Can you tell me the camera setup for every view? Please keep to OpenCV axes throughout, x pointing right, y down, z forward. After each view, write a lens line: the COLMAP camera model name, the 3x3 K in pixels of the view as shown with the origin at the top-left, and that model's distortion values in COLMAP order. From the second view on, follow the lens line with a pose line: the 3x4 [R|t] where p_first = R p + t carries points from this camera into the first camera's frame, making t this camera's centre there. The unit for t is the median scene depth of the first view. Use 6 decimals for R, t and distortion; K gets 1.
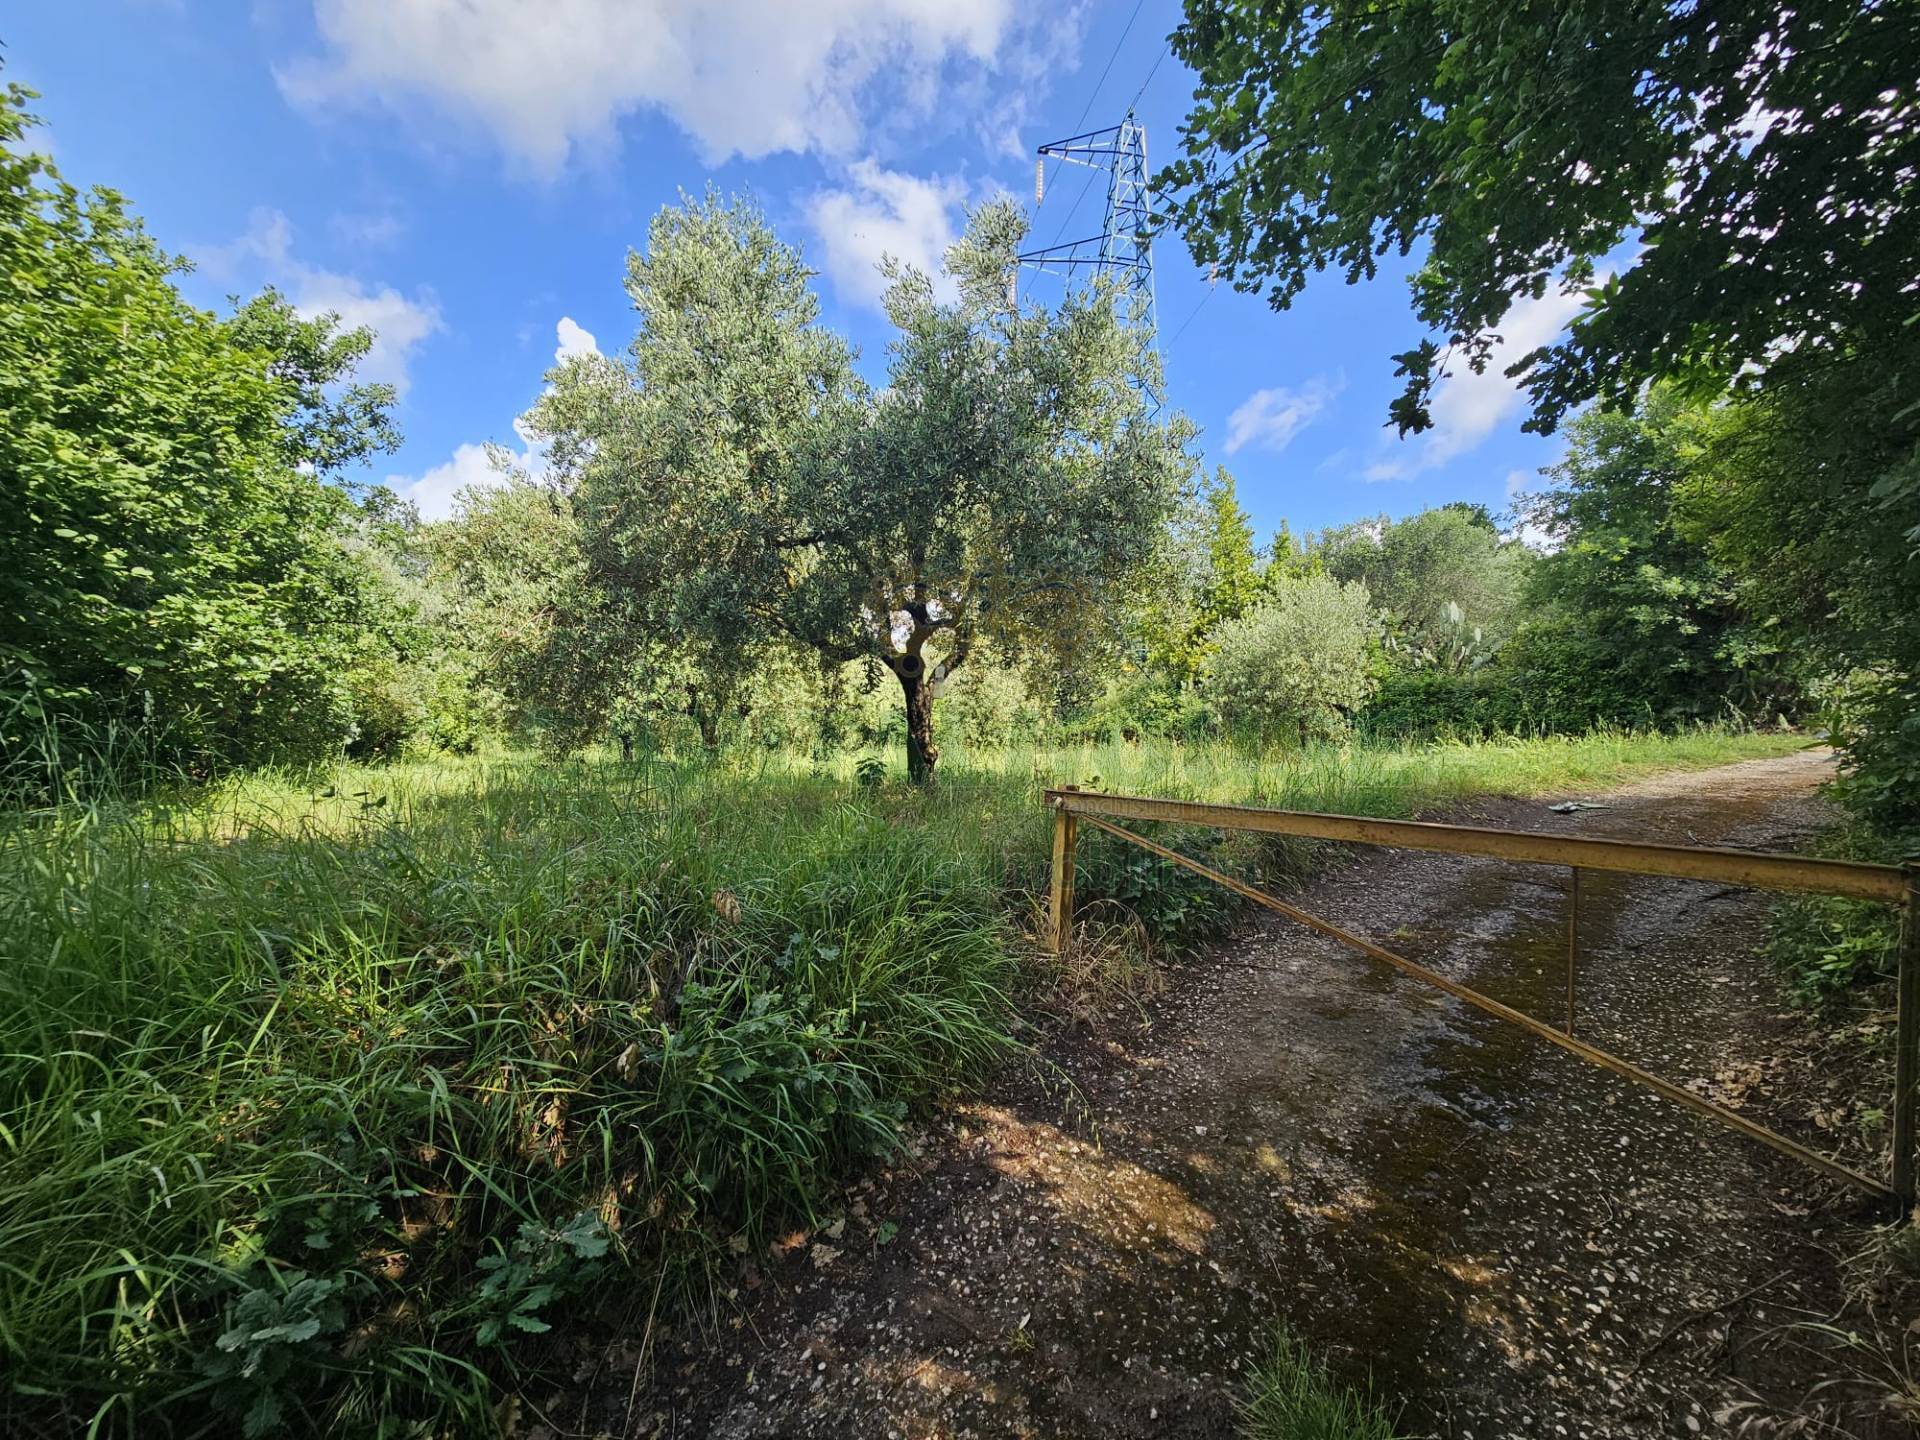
lens RADIAL K [[764.2, 0, 950.4], [0, 764.2, 728.9], [0, 0, 1]] dist [-0.003383, 0.001668]
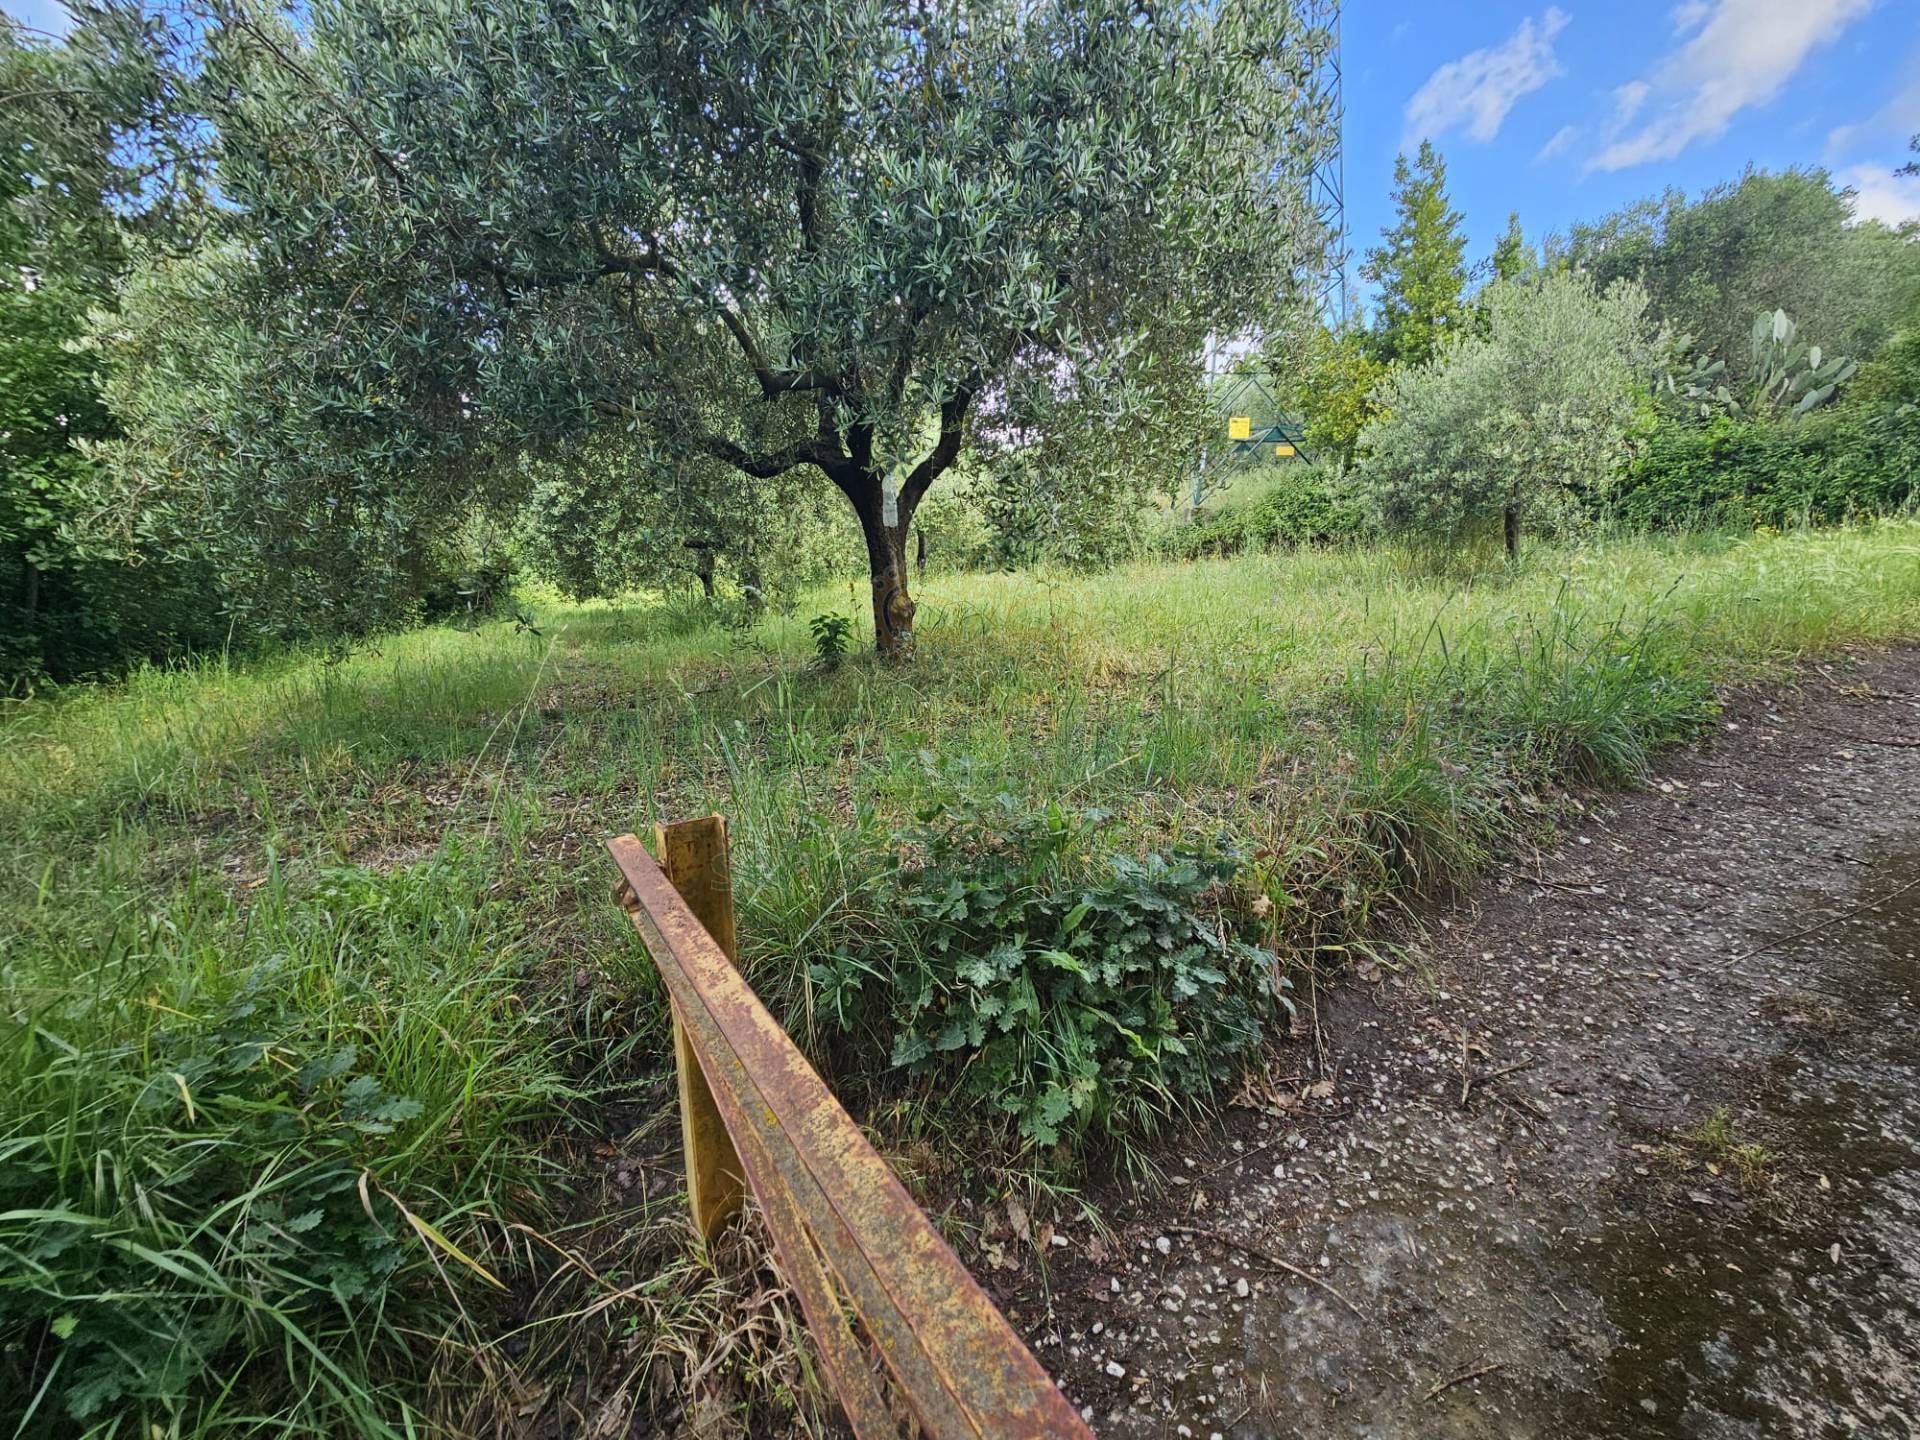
lens RADIAL K [[764.2, 0, 975.0], [0, 764.2, 712.5], [0, 0, 1]] dist [-0.003383, 0.001668]
pose [[0.982995, -0.021109, -0.182413, 0.108339], [0.061157, 0.974294, 0.216820, -0.012885], [0.173147, -0.224288, 0.959018, 0.219113]]
